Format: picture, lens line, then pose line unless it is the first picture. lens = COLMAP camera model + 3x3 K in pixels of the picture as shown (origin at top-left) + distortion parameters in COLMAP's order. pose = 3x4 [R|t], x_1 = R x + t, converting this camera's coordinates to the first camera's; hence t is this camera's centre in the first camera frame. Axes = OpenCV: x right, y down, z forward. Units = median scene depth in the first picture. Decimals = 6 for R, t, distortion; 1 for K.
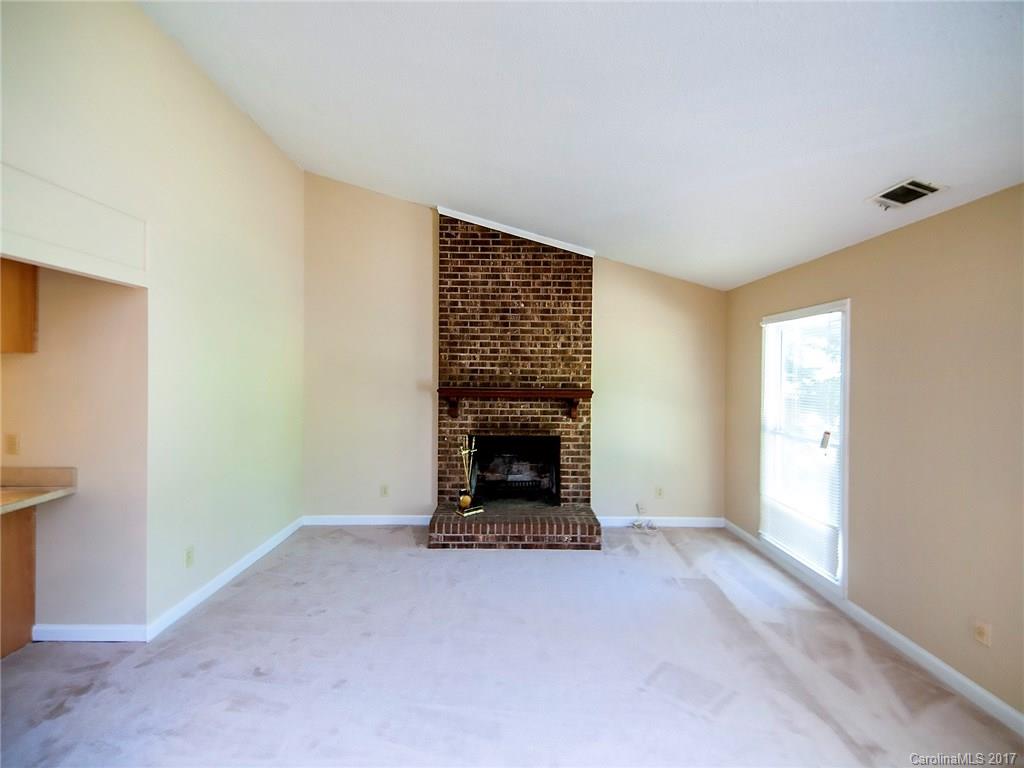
lens RADIAL K [[427.0, 0, 507.1], [0, 427.0, 377.9], [0, 0, 1]] dist [0.032309, -0.013765]
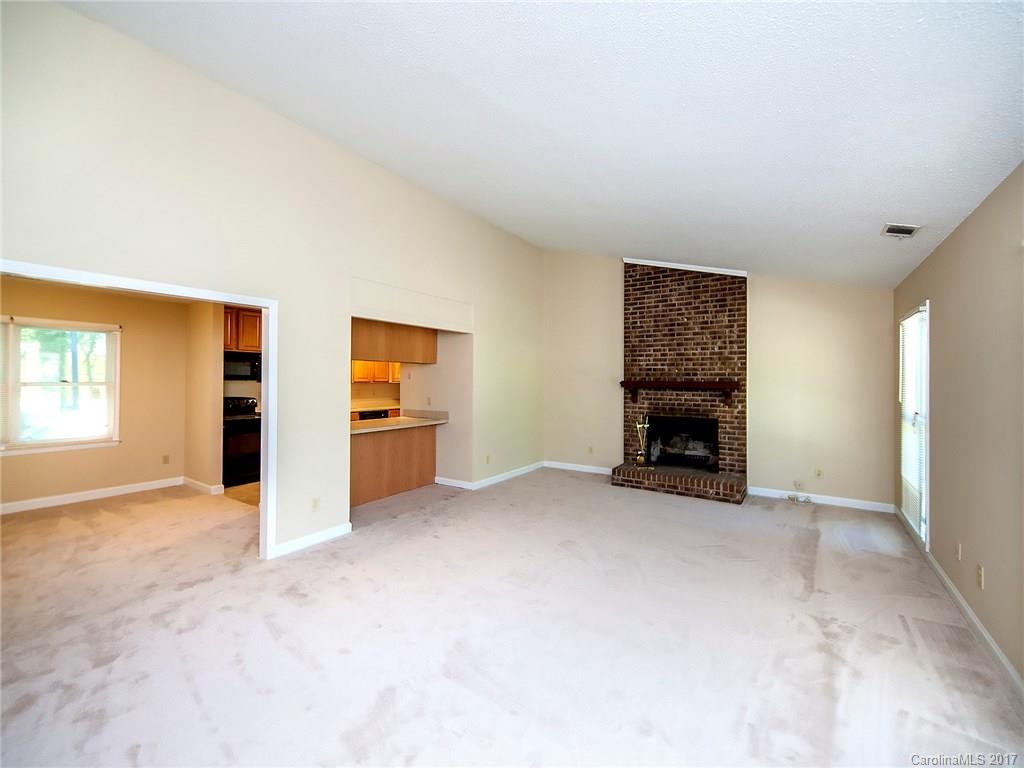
lens RADIAL K [[427.0, 0, 507.1], [0, 427.0, 377.9], [0, 0, 1]] dist [0.032309, -0.013765]
pose [[0.825510, -0.008415, -0.564324, 0.332117], [-0.001470, 0.999853, -0.017059, 0.035933], [0.564385, 0.014912, 0.825377, -0.424591]]
